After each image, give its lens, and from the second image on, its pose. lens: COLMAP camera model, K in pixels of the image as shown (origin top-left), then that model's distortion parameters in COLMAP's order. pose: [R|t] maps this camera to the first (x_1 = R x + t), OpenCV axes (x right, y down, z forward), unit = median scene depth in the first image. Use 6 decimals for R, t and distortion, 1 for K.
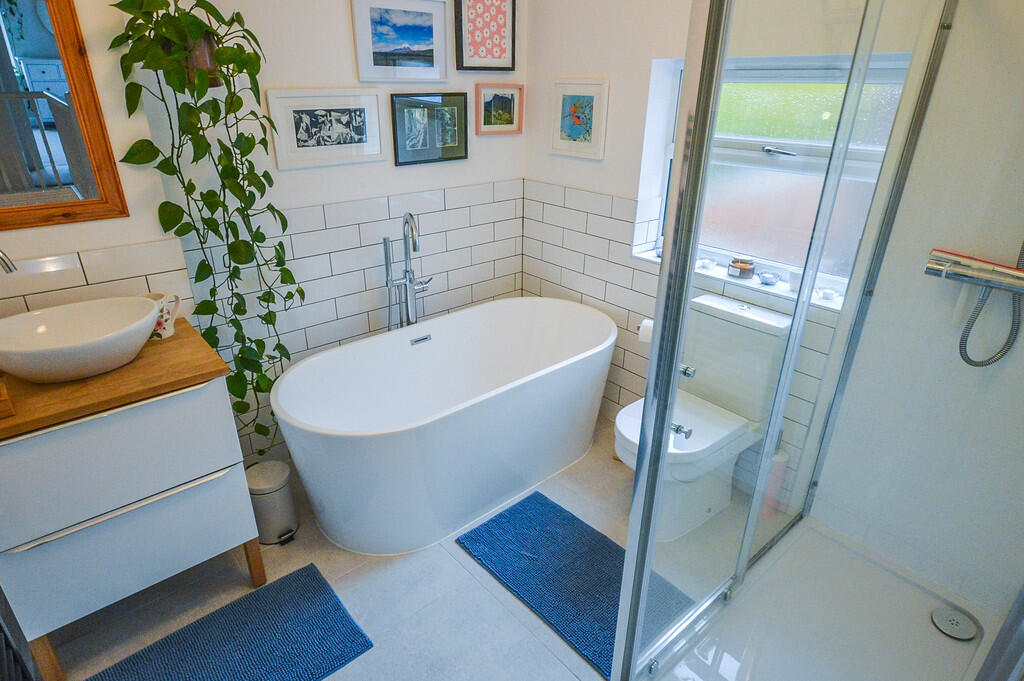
lens RADIAL K [[574.5, 0, 508.9], [0, 574.5, 339.2], [0, 0, 1]] dist [-0.005104, -0.000375]
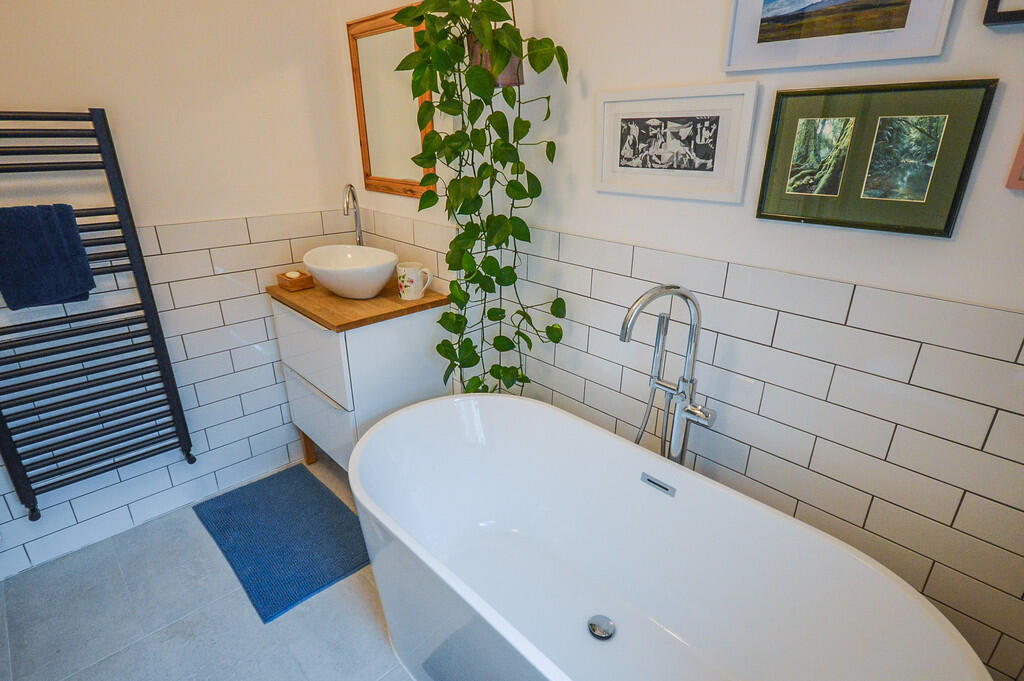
lens RADIAL K [[528.3, 0, 509.4], [0, 528.3, 344.0], [0, 0, 1]] dist [0.000292, -0.001837]
pose [[0.034893, 0.366048, -0.929942, 0.369626], [-0.410127, 0.853790, 0.320684, -0.283551], [0.911361, 0.370204, 0.179917, 0.785188]]
